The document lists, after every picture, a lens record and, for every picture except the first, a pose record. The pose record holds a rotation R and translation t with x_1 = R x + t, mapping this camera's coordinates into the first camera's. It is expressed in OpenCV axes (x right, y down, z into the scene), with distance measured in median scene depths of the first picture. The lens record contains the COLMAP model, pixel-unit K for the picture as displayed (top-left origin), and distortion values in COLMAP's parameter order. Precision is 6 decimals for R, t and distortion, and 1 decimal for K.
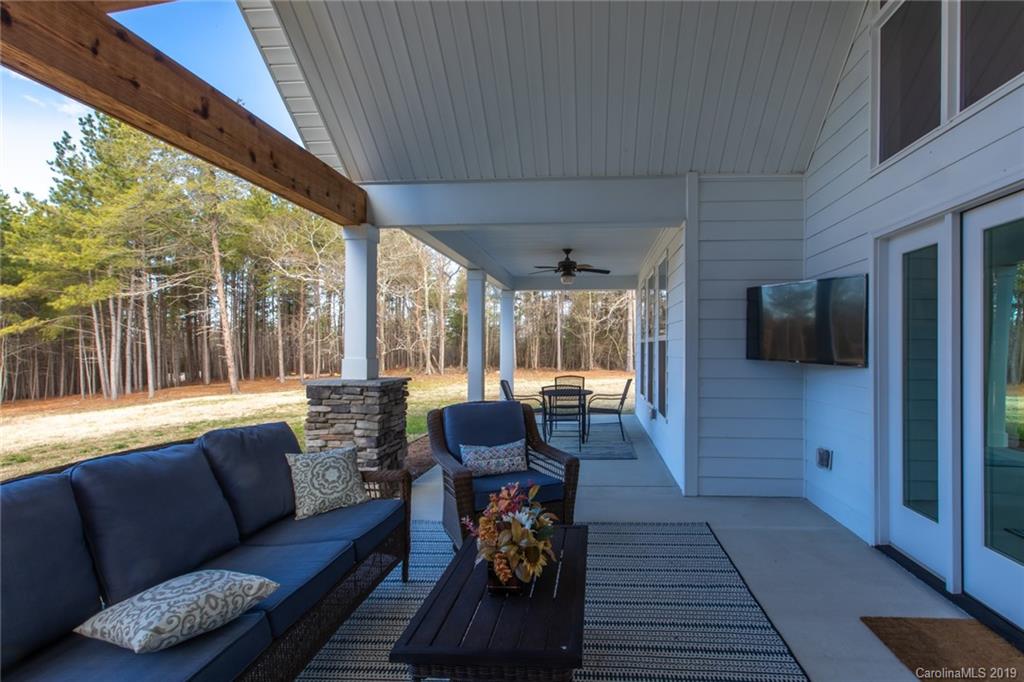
lens RADIAL K [[482.1, 0, 570.6], [0, 482.1, 344.3], [0, 0, 1]] dist [-0.000430, -0.000053]
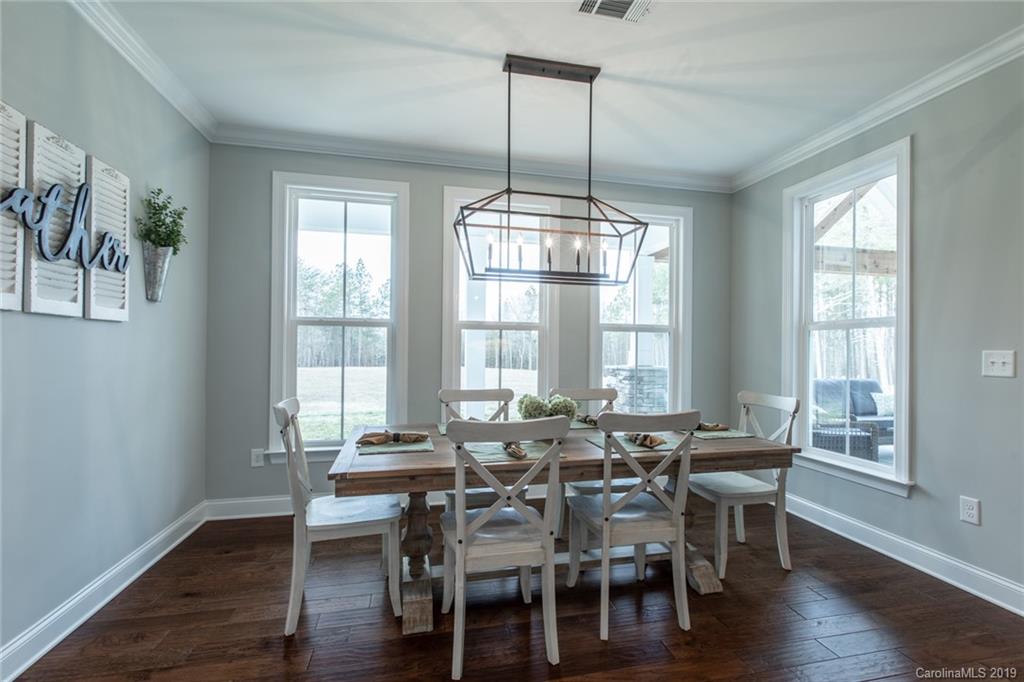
lens RADIAL K [[464.2, 0, 515.1], [0, 464.2, 346.7], [0, 0, 1]] dist [-0.000239, -0.000165]
pose [[0.273801, -0.000491, -0.961786, 1.307358], [-0.008662, 0.999958, -0.002976, 0.013698], [0.961747, 0.009146, 0.273786, -1.565462]]
